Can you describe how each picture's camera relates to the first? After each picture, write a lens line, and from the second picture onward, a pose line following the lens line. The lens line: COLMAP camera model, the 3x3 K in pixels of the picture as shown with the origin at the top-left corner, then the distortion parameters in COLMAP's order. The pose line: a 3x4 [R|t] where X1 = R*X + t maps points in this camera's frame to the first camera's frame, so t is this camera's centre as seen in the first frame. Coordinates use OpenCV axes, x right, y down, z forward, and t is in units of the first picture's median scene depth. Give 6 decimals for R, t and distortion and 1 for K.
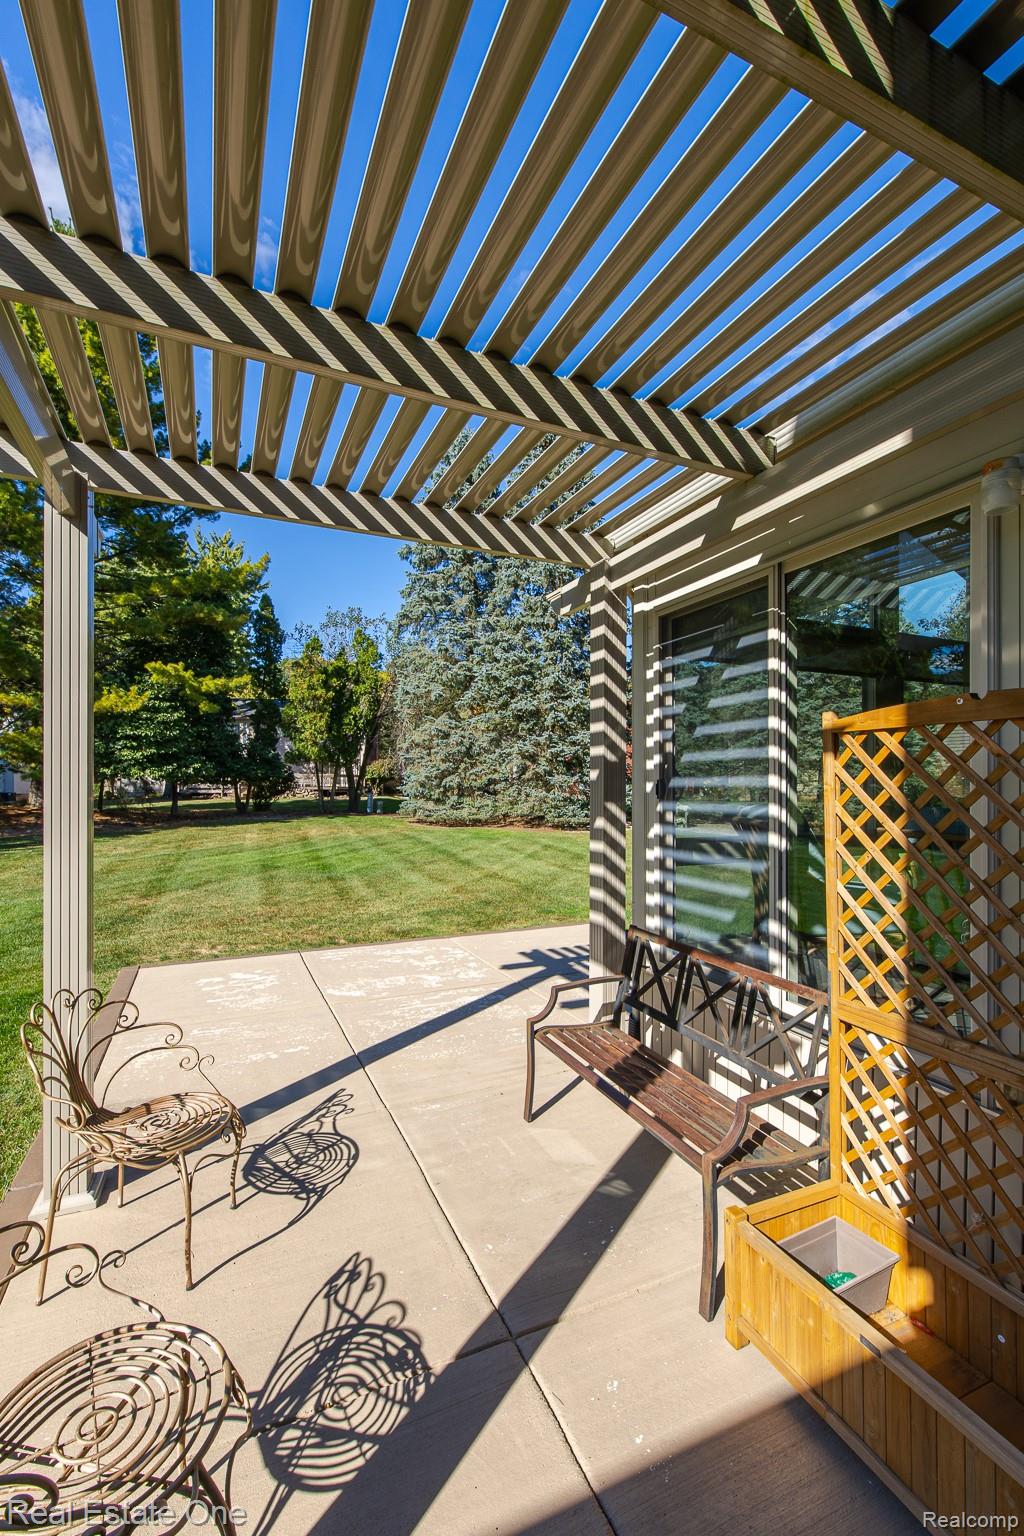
lens RADIAL K [[674.8, 0, 511.4], [0, 674.8, 778.9], [0, 0, 1]] dist [-0.000614, -0.000412]
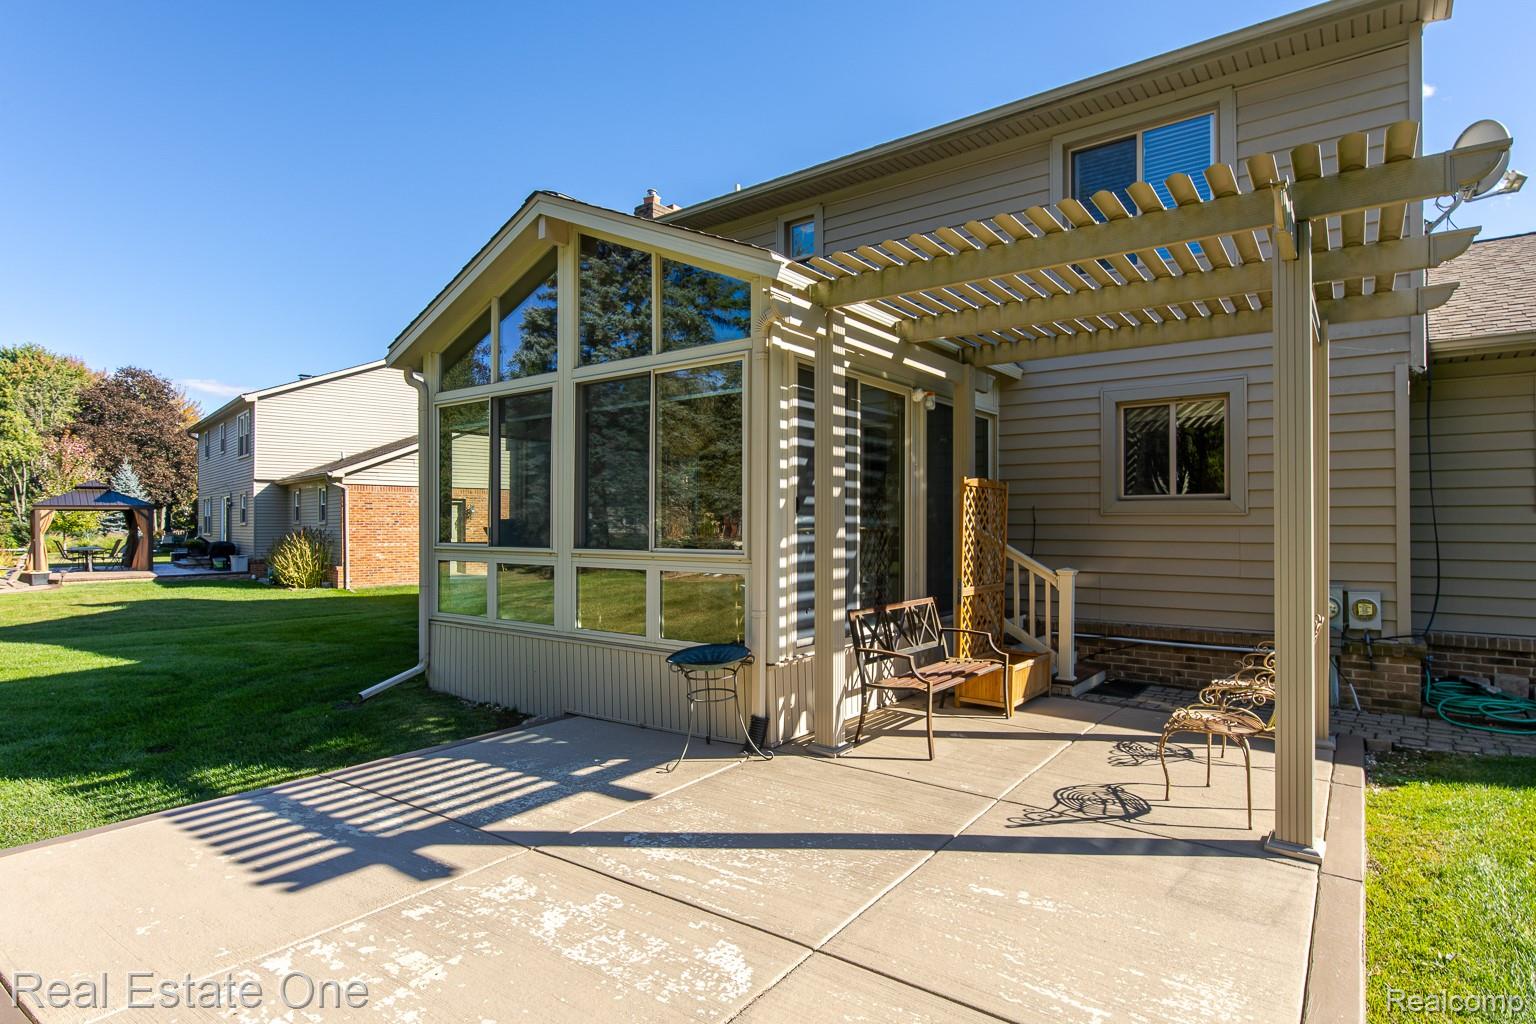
lens RADIAL K [[801.2, 0, 763.6], [0, 801.2, 515.5], [0, 0, 1]] dist [-0.003903, -0.000183]
pose [[-0.494121, 0.009779, 0.869338, -0.748743], [-0.006707, 0.999864, -0.015060, 0.041748], [-0.869367, -0.013272, -0.493988, 1.324873]]
